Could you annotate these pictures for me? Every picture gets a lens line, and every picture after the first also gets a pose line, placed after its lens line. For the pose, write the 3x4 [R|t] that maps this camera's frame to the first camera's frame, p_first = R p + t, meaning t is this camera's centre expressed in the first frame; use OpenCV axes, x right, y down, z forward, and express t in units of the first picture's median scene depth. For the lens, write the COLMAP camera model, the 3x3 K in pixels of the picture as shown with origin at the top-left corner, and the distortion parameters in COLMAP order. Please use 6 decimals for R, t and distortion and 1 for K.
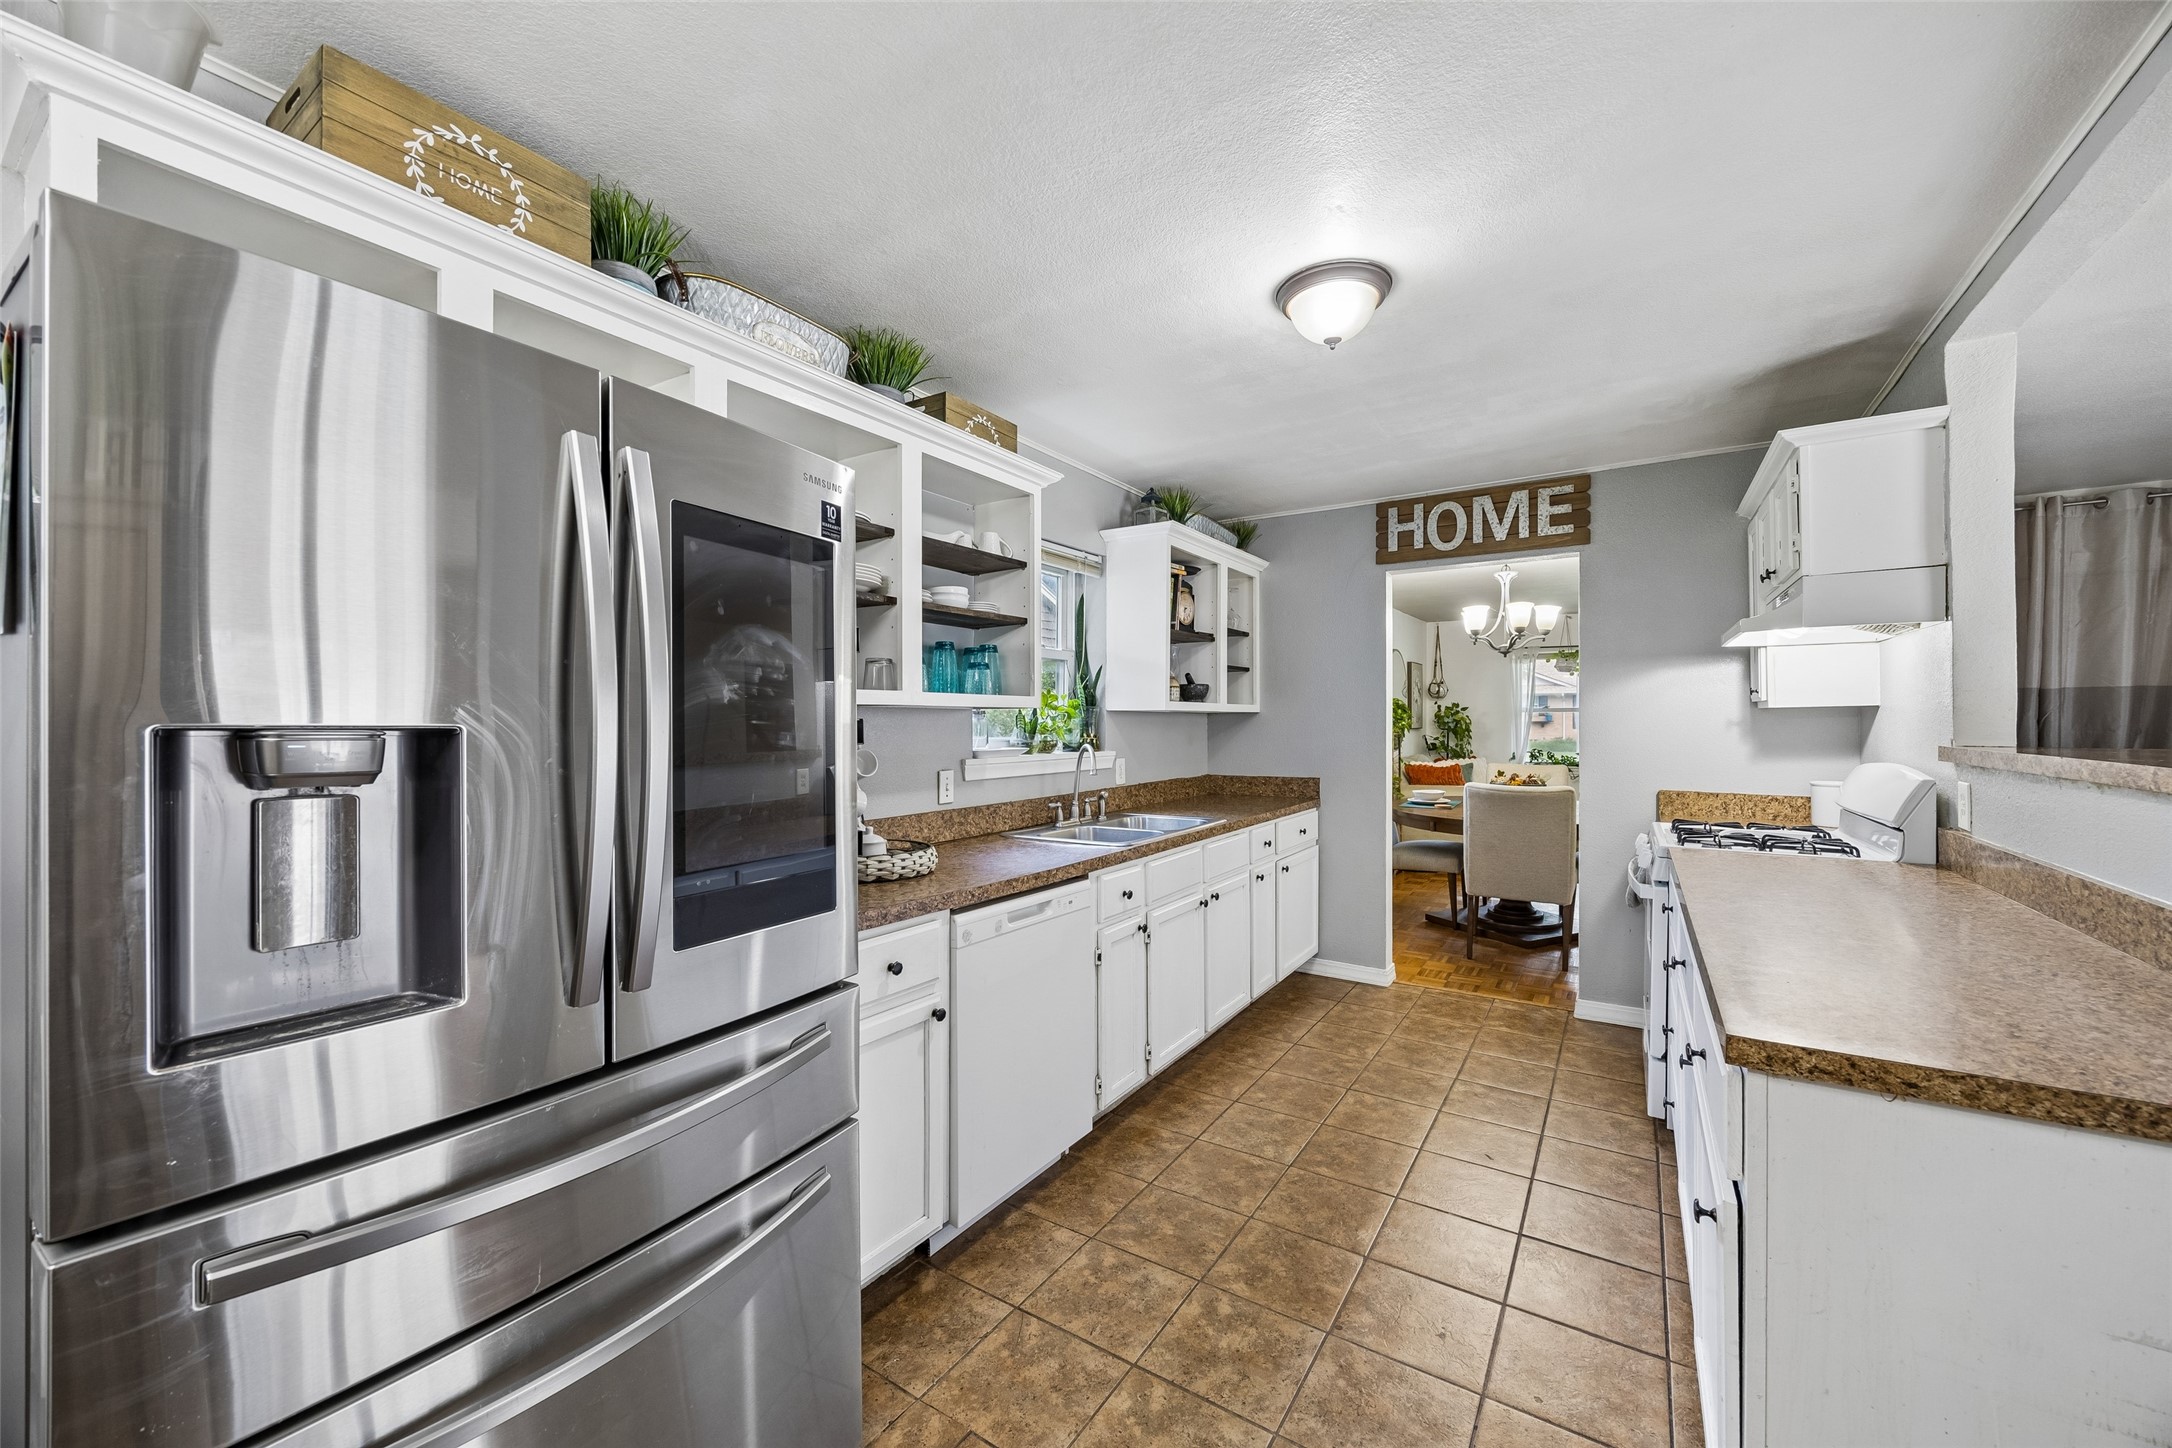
lens RADIAL K [[838.9, 0, 1076.7], [0, 838.9, 722.8], [0, 0, 1]] dist [0.000409, 0.000051]
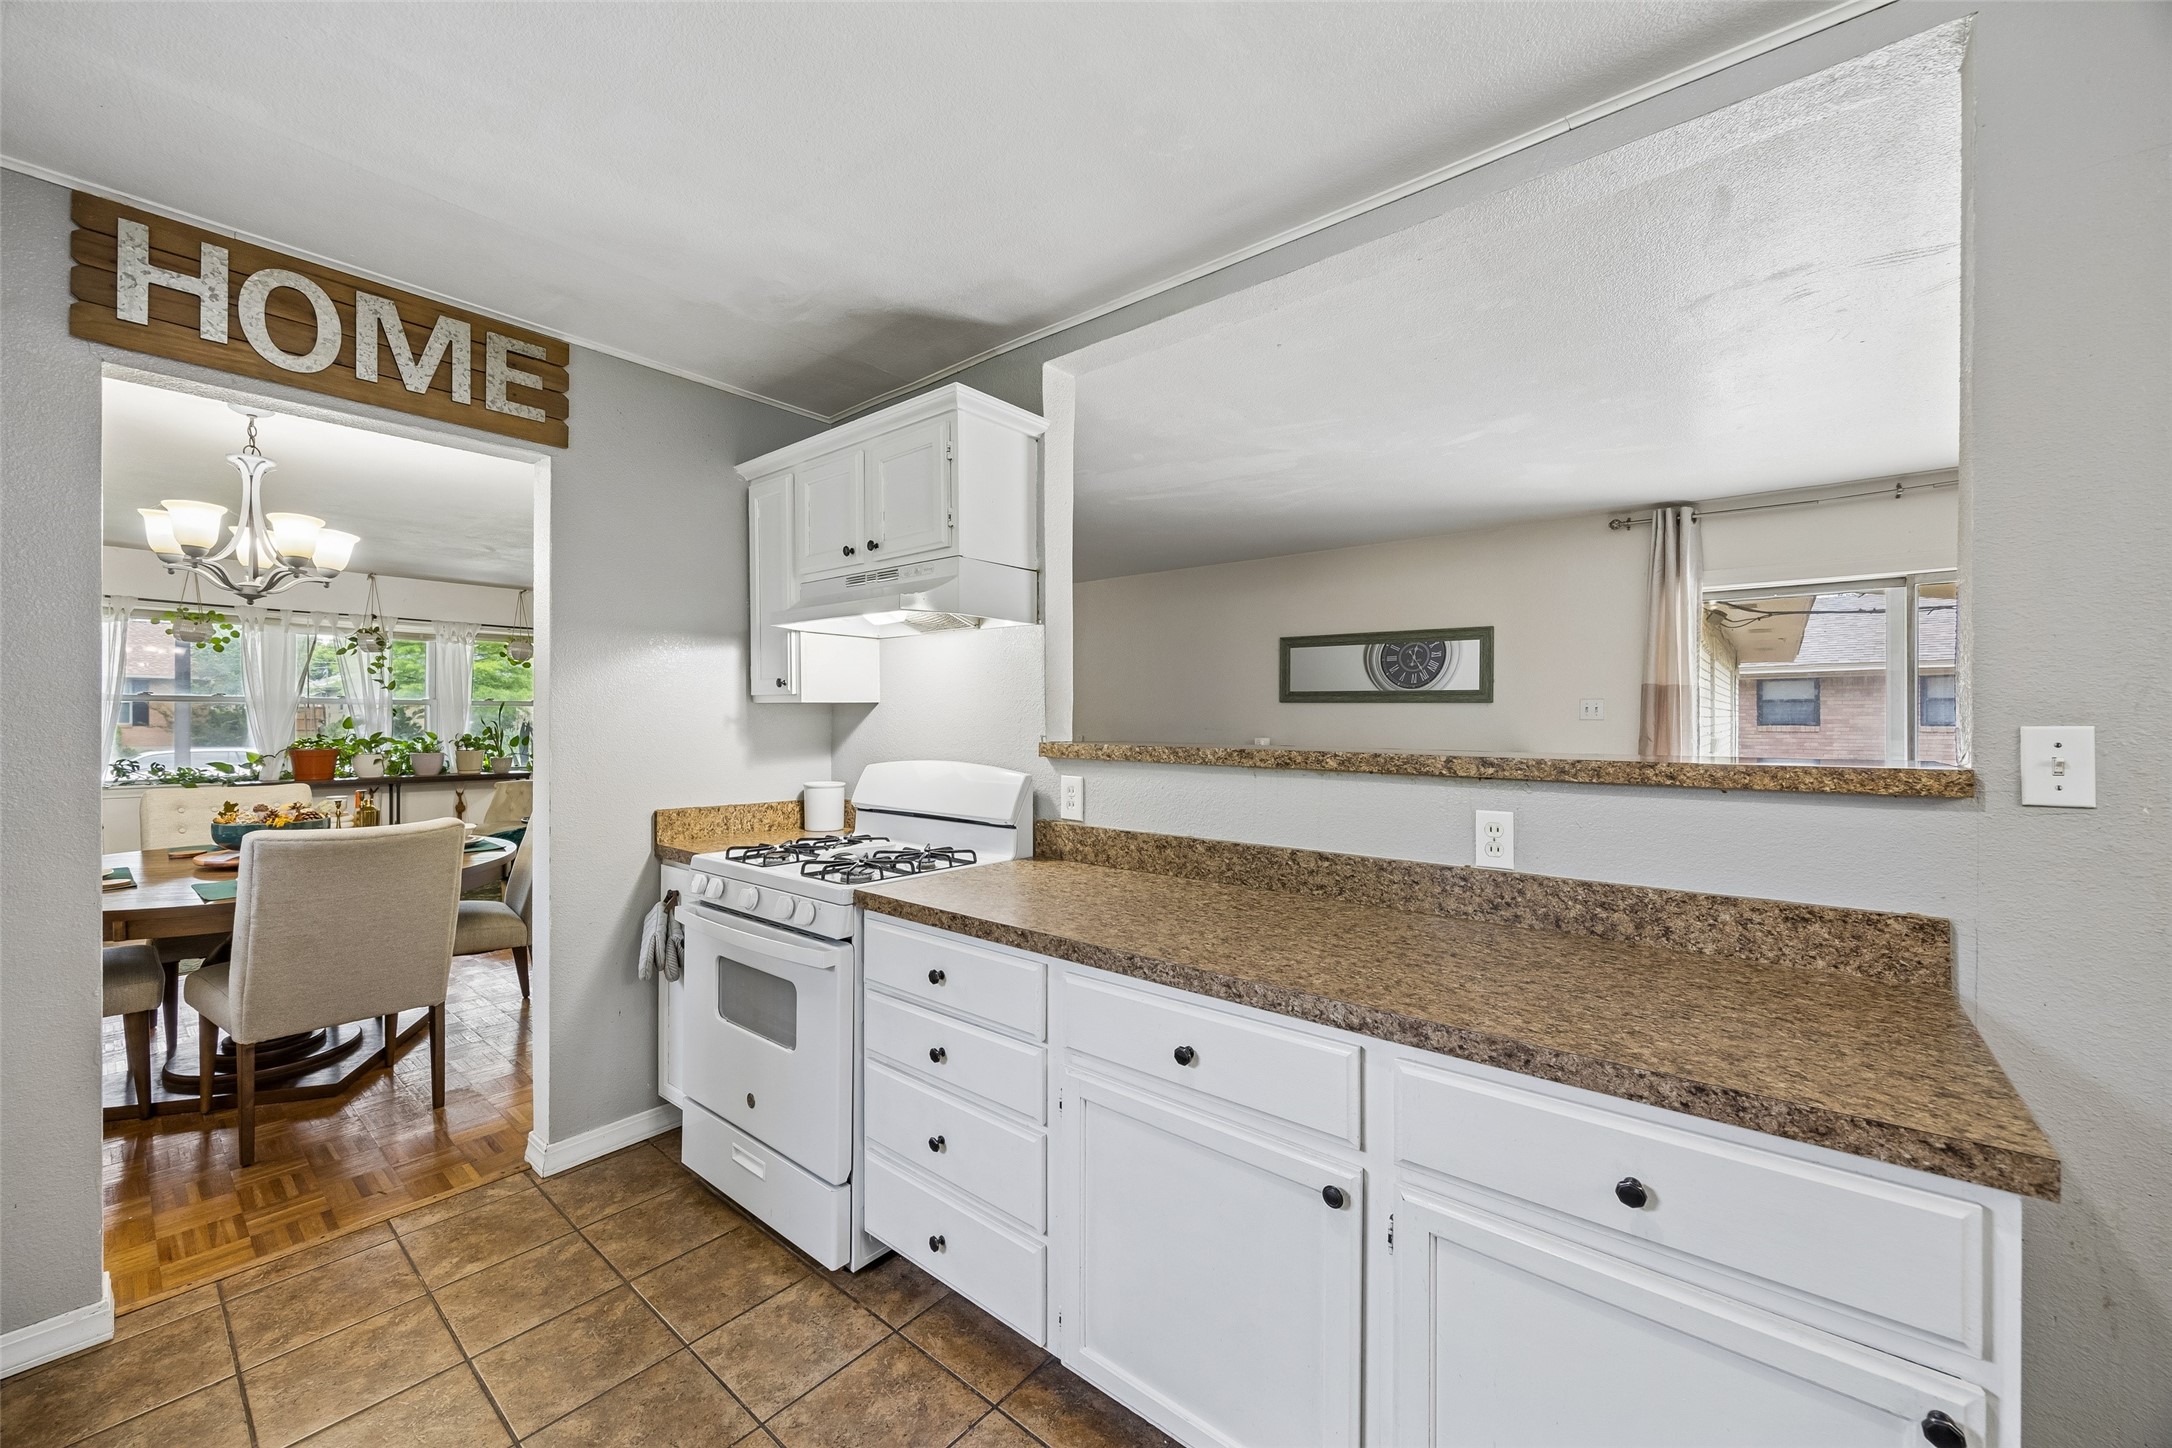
lens RADIAL K [[838.9, 0, 1086.5], [0, 838.9, 717.6], [0, 0, 1]] dist [0.000409, 0.000051]
pose [[0.100957, 0.006559, 0.994869, -0.004975], [-0.003024, 0.999976, -0.006286, 0.002003], [-0.994886, -0.002374, 0.100975, 0.508926]]
